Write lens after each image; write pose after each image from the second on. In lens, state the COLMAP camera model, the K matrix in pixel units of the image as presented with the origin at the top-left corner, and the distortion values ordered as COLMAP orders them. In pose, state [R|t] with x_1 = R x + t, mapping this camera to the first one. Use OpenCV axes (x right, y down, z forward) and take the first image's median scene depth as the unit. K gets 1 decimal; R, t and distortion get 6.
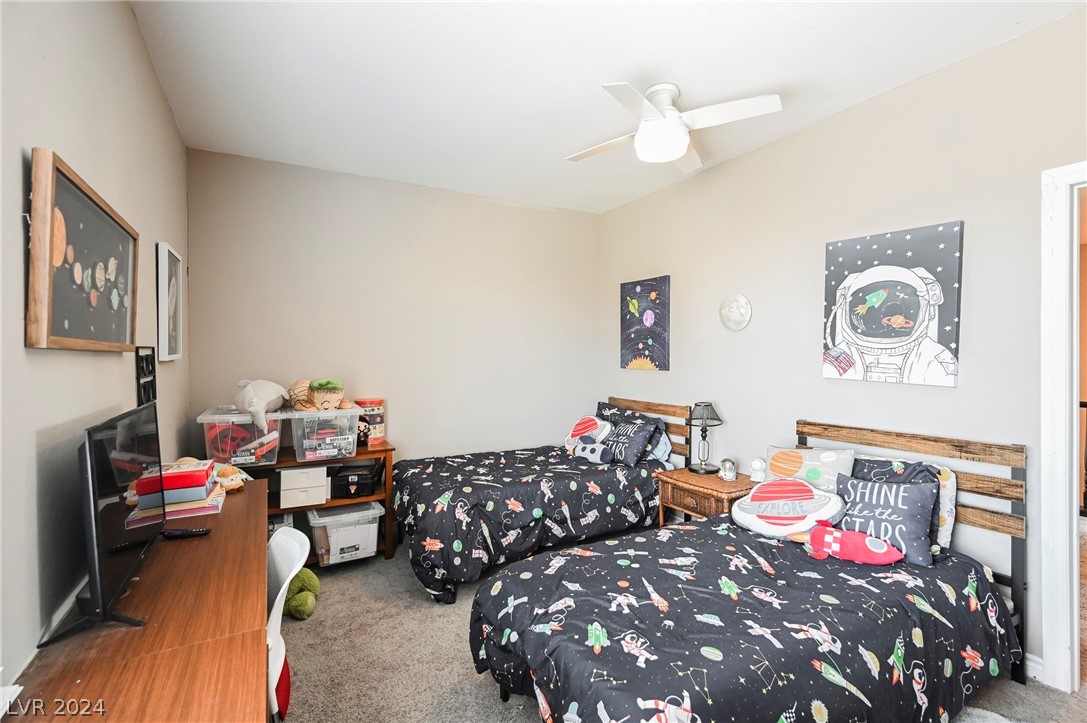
lens RADIAL K [[491.9, 0, 540.3], [0, 491.9, 357.7], [0, 0, 1]] dist [0.001768, 0.000039]
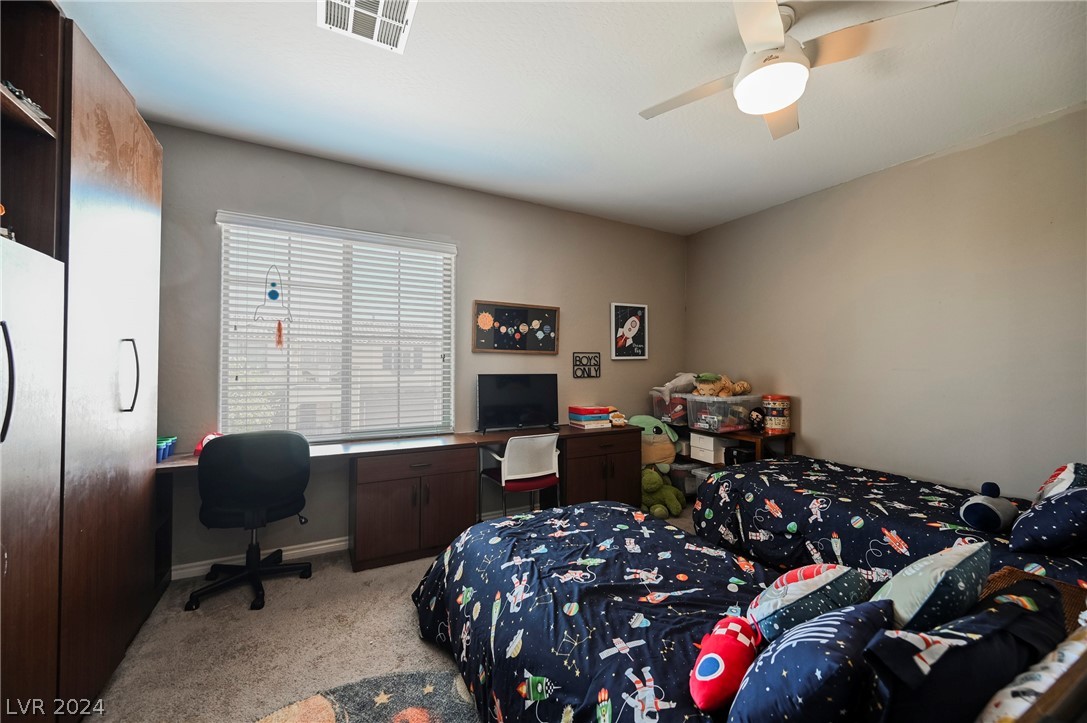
lens RADIAL K [[426.7, 0, 539.7], [0, 426.7, 359.5], [0, 0, 1]] dist [-0.001572, 0.000211]
pose [[-0.012411, -0.005104, -0.999910, 1.058757], [-0.014888, 0.999877, -0.004919, 0.021159], [0.999812, 0.014826, -0.012486, 0.717689]]
